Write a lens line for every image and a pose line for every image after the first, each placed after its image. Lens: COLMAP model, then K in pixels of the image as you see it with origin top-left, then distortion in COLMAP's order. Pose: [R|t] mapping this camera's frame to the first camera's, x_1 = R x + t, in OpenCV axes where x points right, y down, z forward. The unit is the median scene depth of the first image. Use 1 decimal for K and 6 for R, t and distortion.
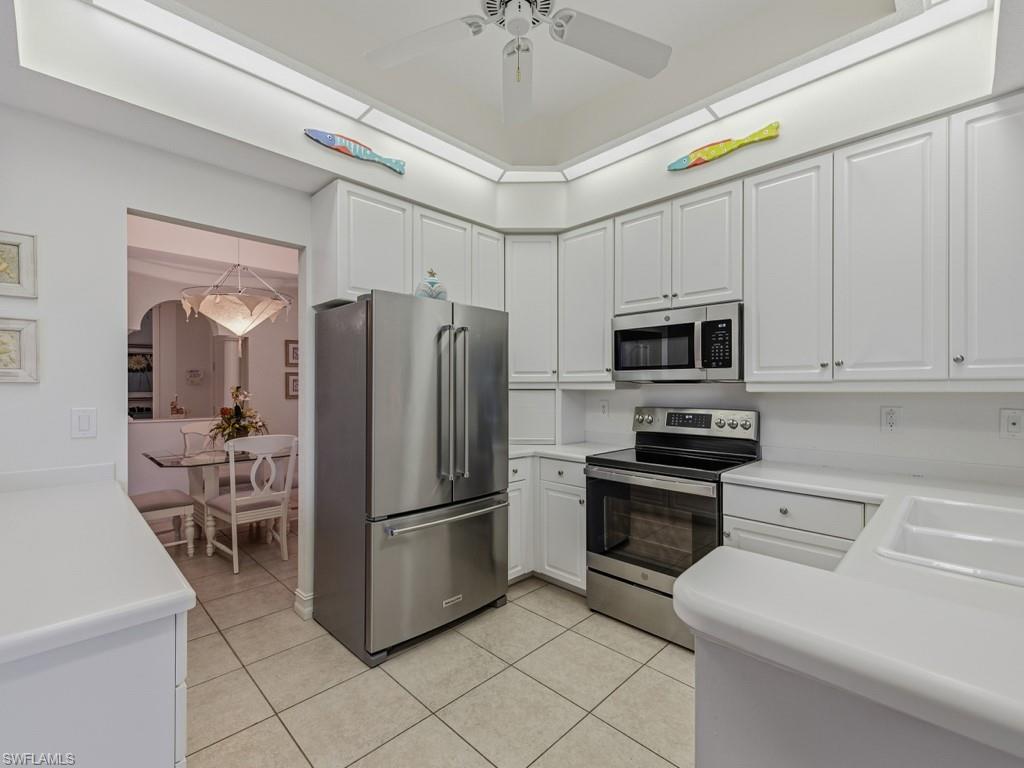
lens RADIAL K [[453.3, 0, 510.3], [0, 453.3, 386.9], [0, 0, 1]] dist [0.010068, -0.002191]
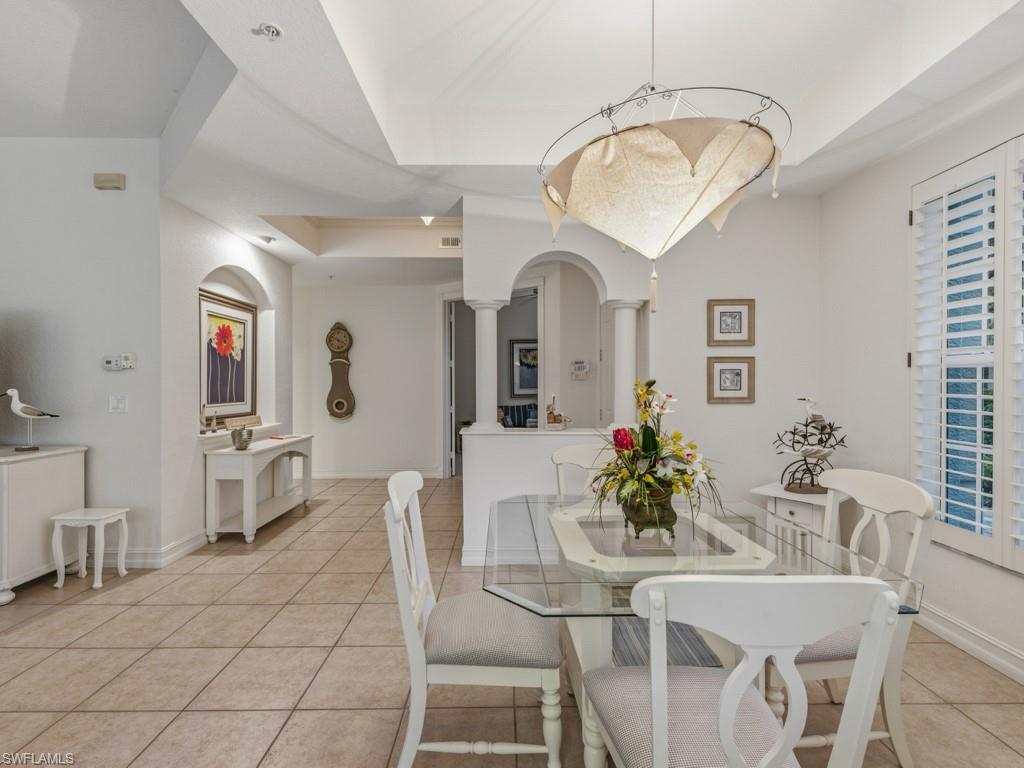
lens RADIAL K [[459.8, 0, 510.8], [0, 459.8, 384.5], [0, 0, 1]] dist [0.004034, 0.000090]
pose [[0.717711, 0.001947, -0.696338, -0.534493], [0.001000, 0.999992, 0.003828, -0.000192], [0.696340, -0.003444, 0.717703, 0.819516]]
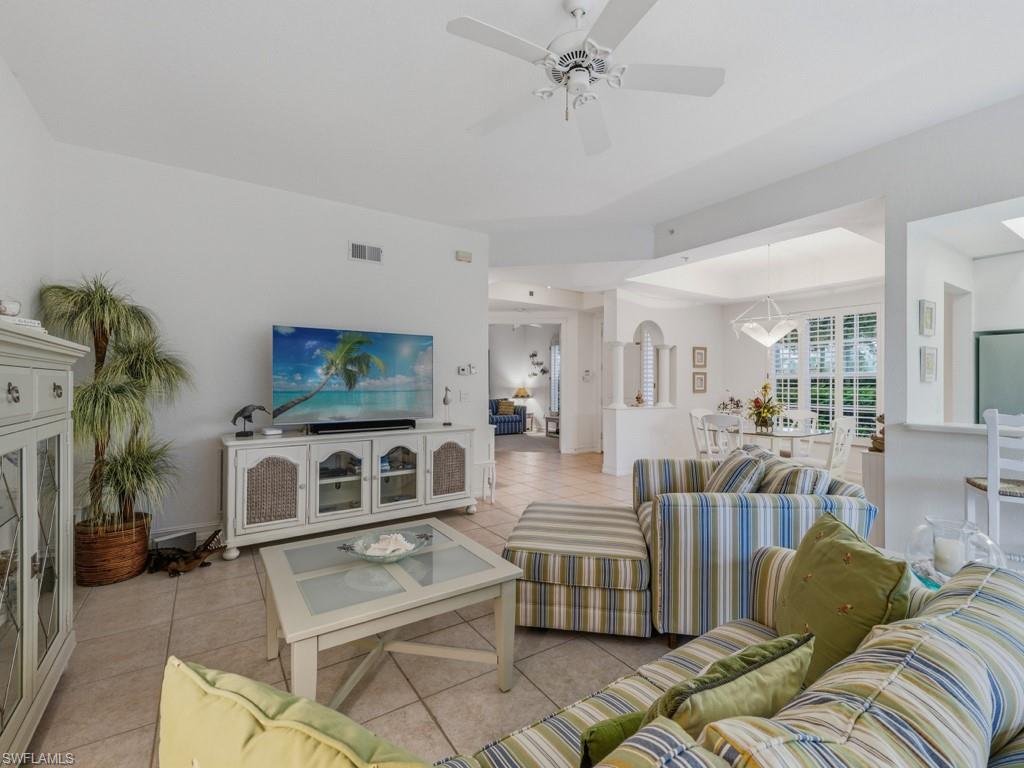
lens RADIAL K [[453.3, 0, 510.9], [0, 453.3, 382.5], [0, 0, 1]] dist [0.010068, -0.002191]
pose [[0.980193, 0.003171, -0.198020, -1.478907], [-0.003403, 0.999994, -0.000833, -0.000257], [0.198017, 0.001490, 0.980198, -0.723184]]
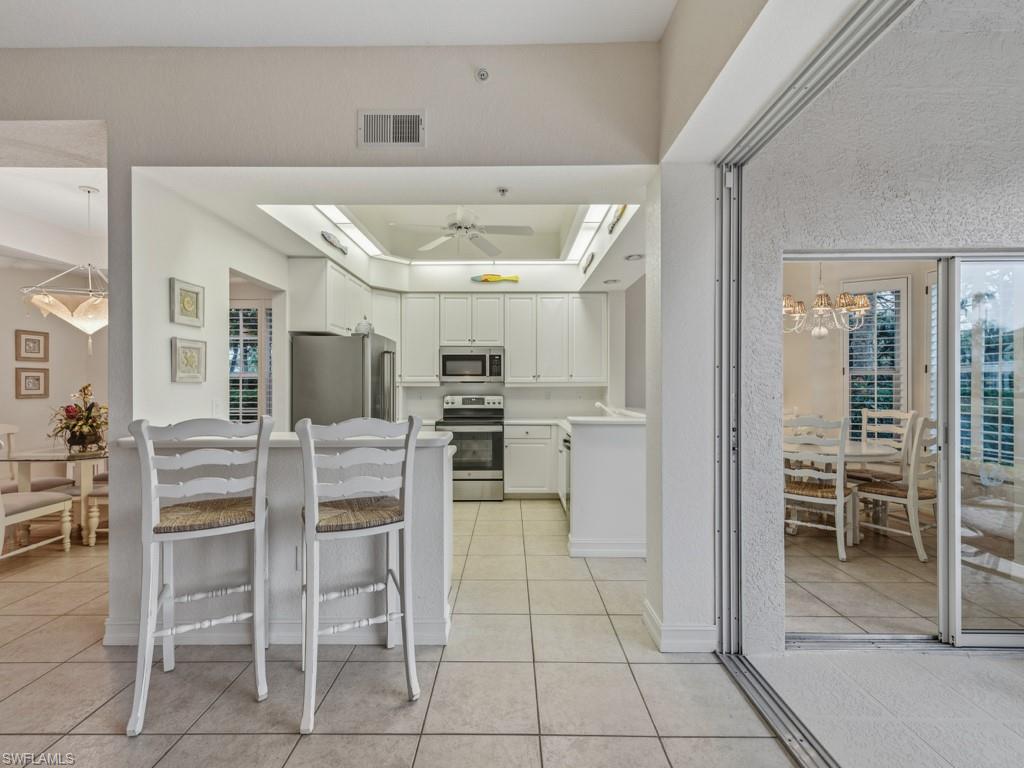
lens RADIAL K [[453.3, 0, 508.8], [0, 453.3, 385.0], [0, 0, 1]] dist [0.010068, -0.002191]
pose [[0.710132, -0.000873, 0.704068, -0.875146], [0.000303, 1.000000, 0.000934, -0.000437], [-0.704068, -0.000450, 0.710132, -0.515757]]
